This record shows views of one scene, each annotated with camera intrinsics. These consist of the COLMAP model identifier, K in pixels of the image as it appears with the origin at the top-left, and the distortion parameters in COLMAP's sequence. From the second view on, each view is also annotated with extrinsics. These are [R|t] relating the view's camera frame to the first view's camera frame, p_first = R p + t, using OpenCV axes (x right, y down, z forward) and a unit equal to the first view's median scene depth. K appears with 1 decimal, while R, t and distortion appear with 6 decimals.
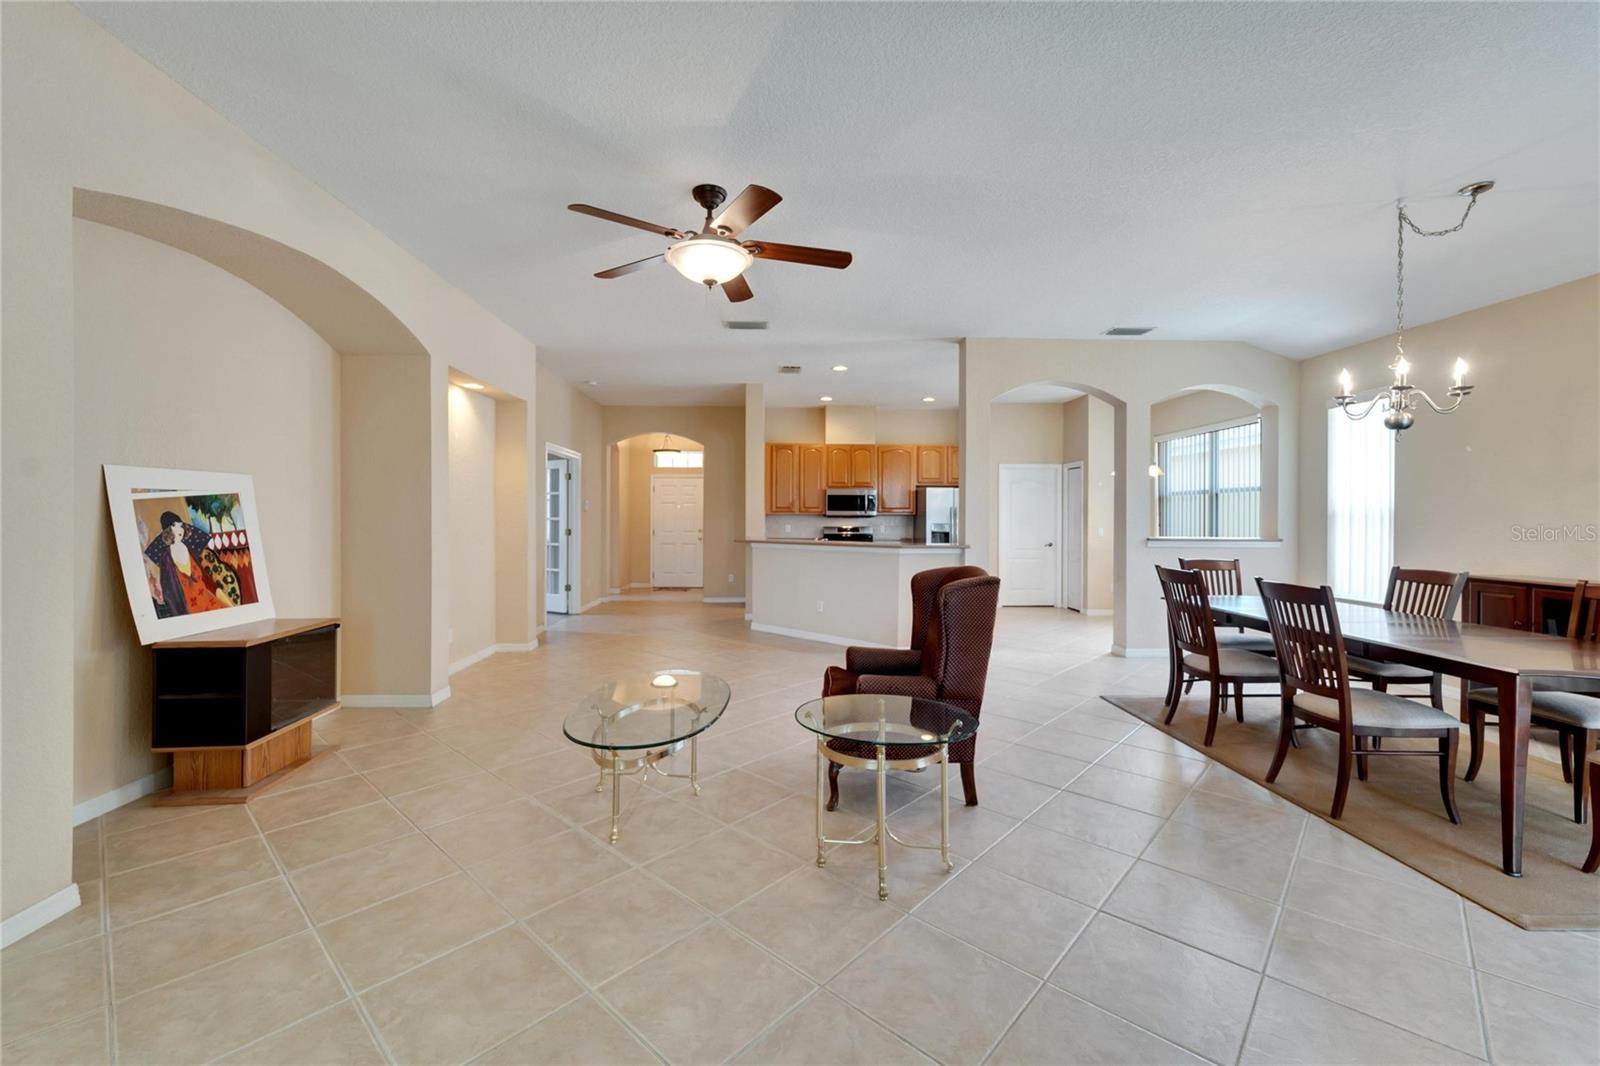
lens RADIAL K [[647.5, 0, 796.9], [0, 647.5, 517.1], [0, 0, 1]] dist [0.000514, -0.000166]
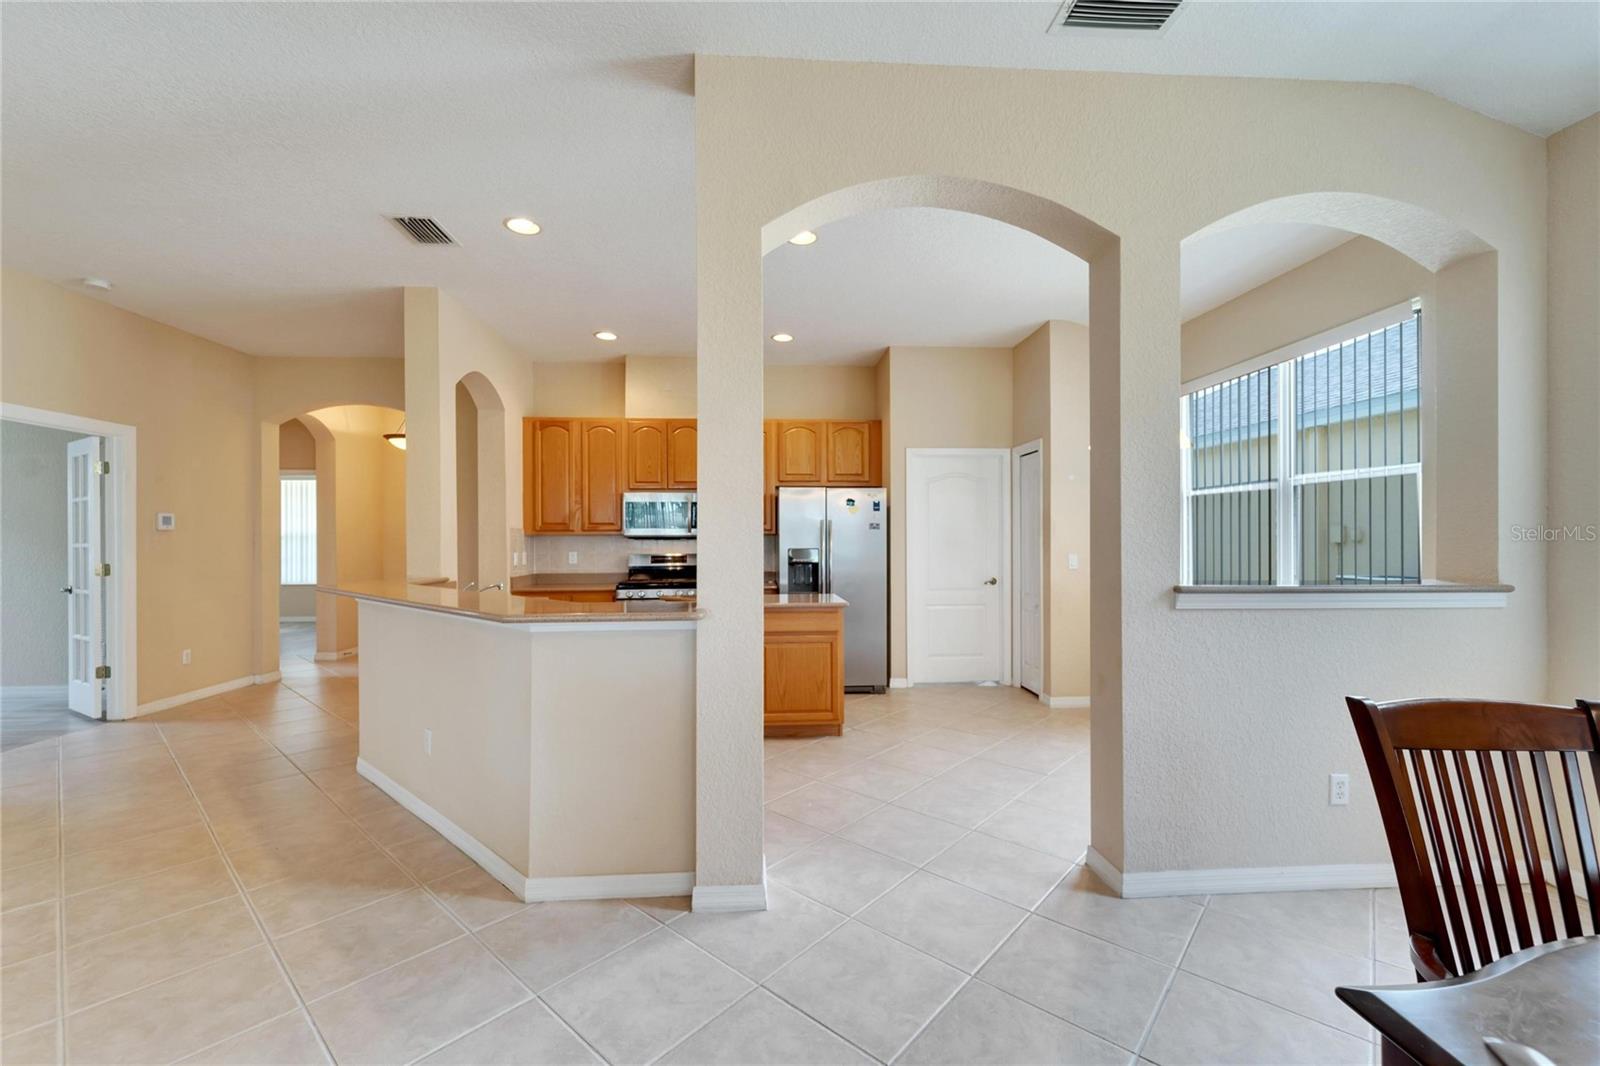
lens RADIAL K [[657.7, 0, 800.0], [0, 657.7, 533.0], [0, 0, 1]] dist [-0.000560, 0.000030]
pose [[0.999620, -0.006613, 0.026778, 0.496665], [0.006861, 0.999934, -0.009174, 0.003812], [-0.026716, 0.009355, 0.999599, 0.990056]]
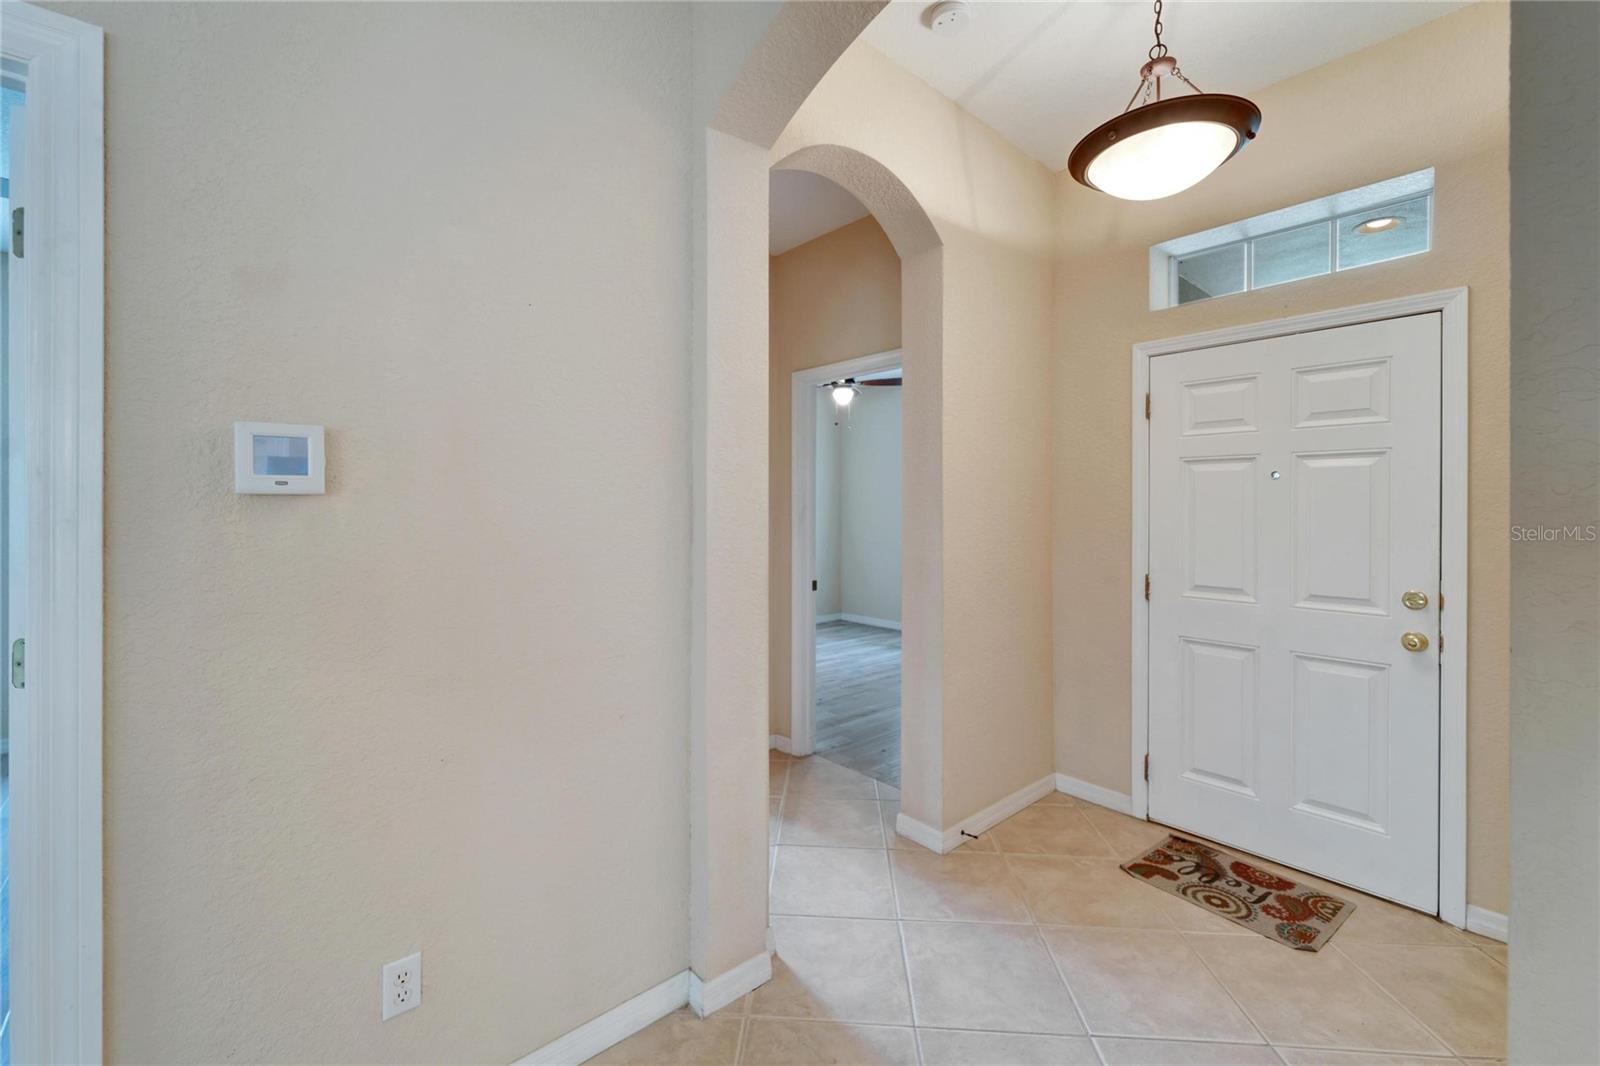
lens RADIAL K [[668.4, 0, 791.3], [0, 668.4, 514.8], [0, 0, 1]] dist [0.000647, -0.000320]
pose [[0.635178, 0.001325, -0.772365, -0.356594], [-0.000479, 0.999999, 0.001322, -0.014121], [0.772366, -0.000470, 0.635178, 2.367919]]
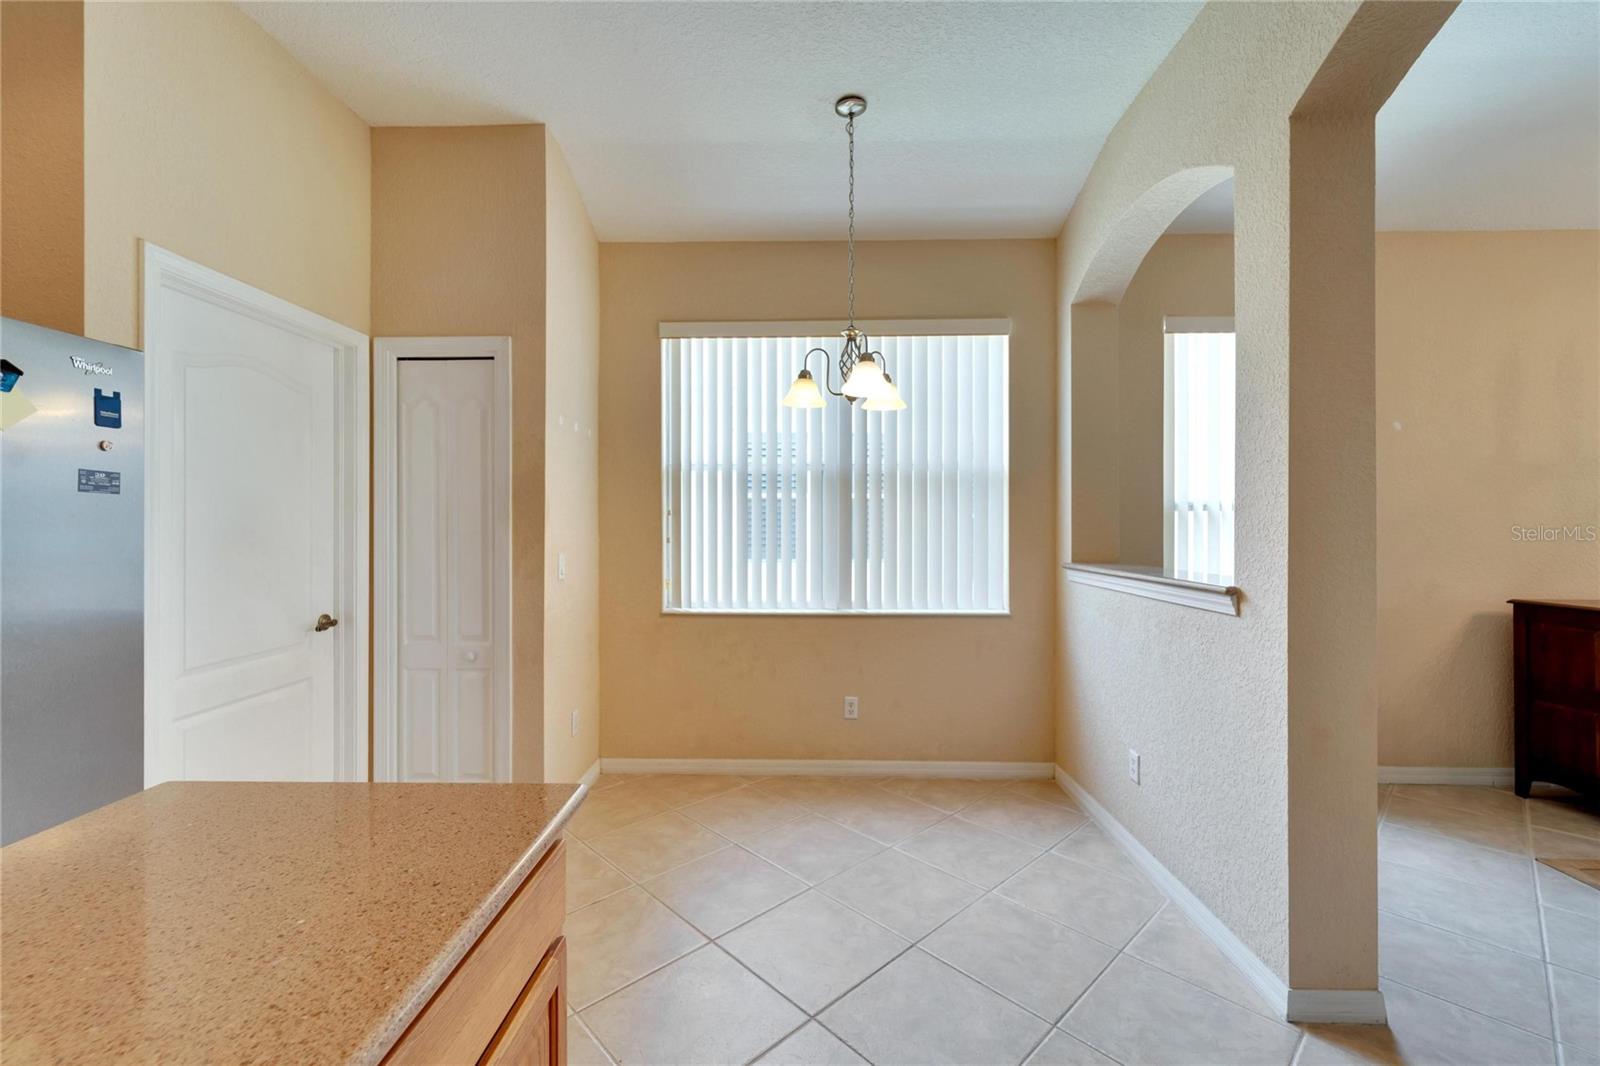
lens RADIAL K [[657.7, 0, 800.0], [0, 657.7, 533.0], [0, 0, 1]] dist [-0.000560, 0.000030]
pose [[0.069231, -0.012699, 0.997520, 0.334520], [-0.000418, 0.999919, 0.012758, 0.002210], [-0.997601, -0.001300, 0.069220, 2.014697]]
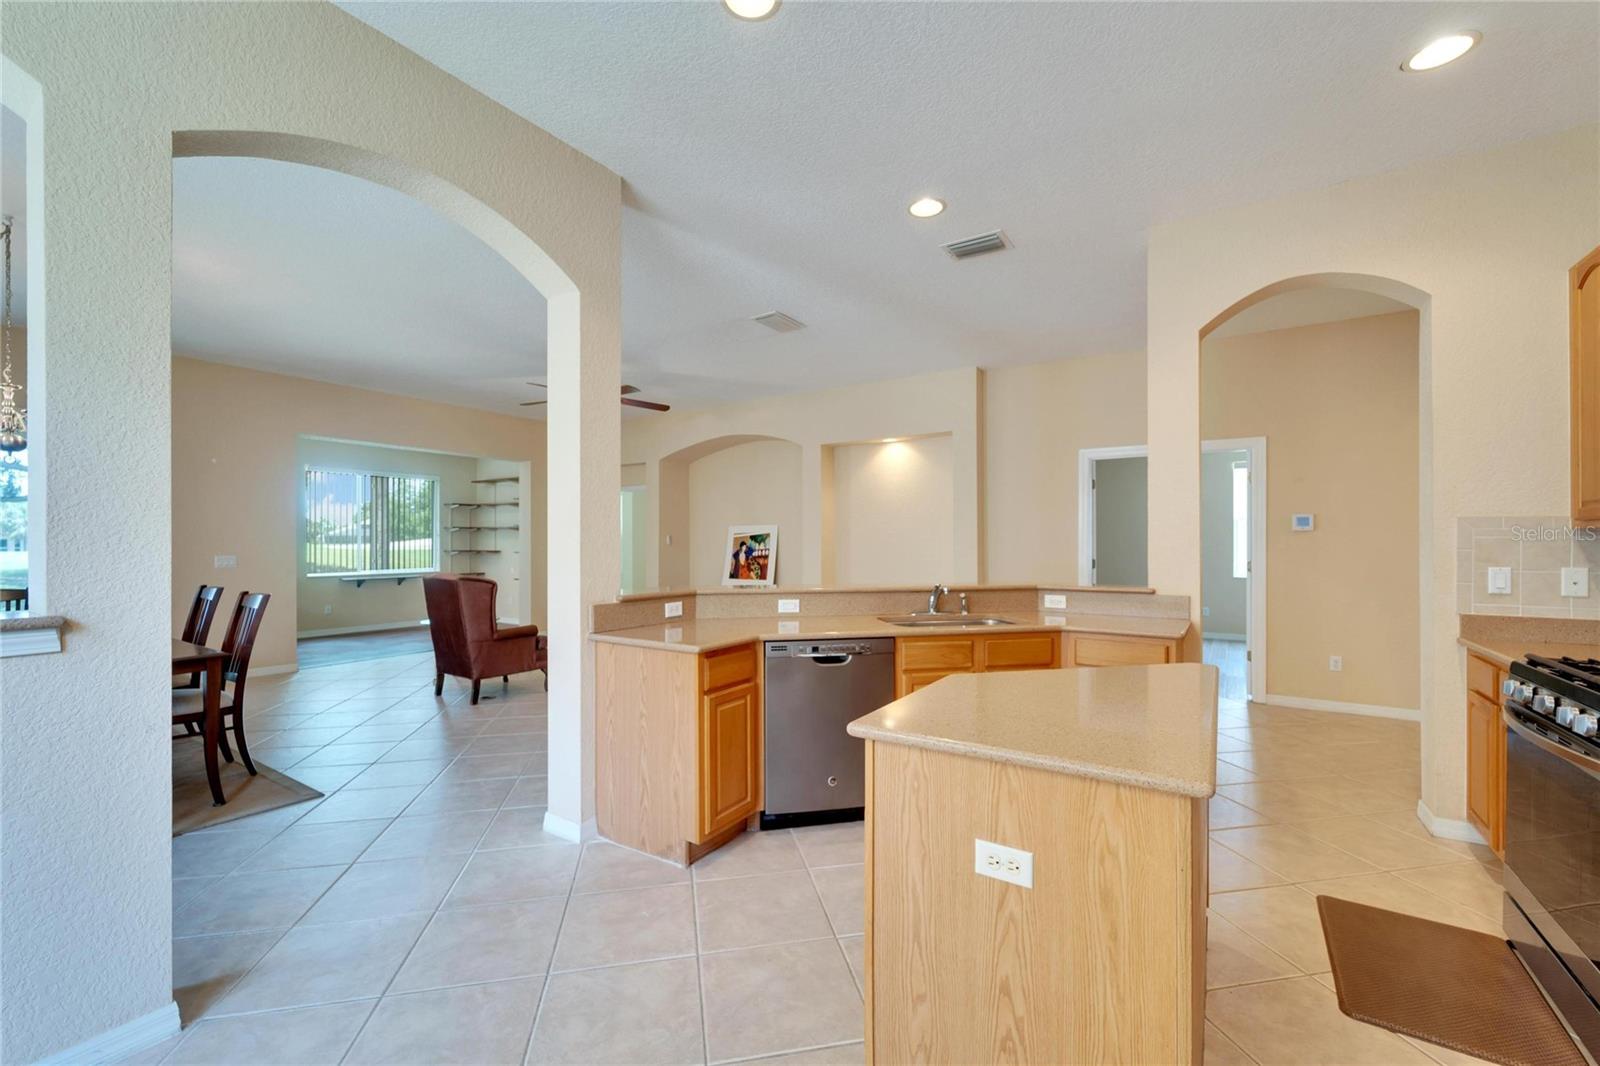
lens RADIAL K [[656.9, 0, 800.9], [0, 656.9, 540.1], [0, 0, 1]] dist [0.000936, -0.000334]
pose [[-0.583880, -0.006346, -0.811815, 0.946540], [-0.000245, 0.999971, -0.007640, 0.006557], [0.811840, -0.004262, -0.583864, 2.334135]]
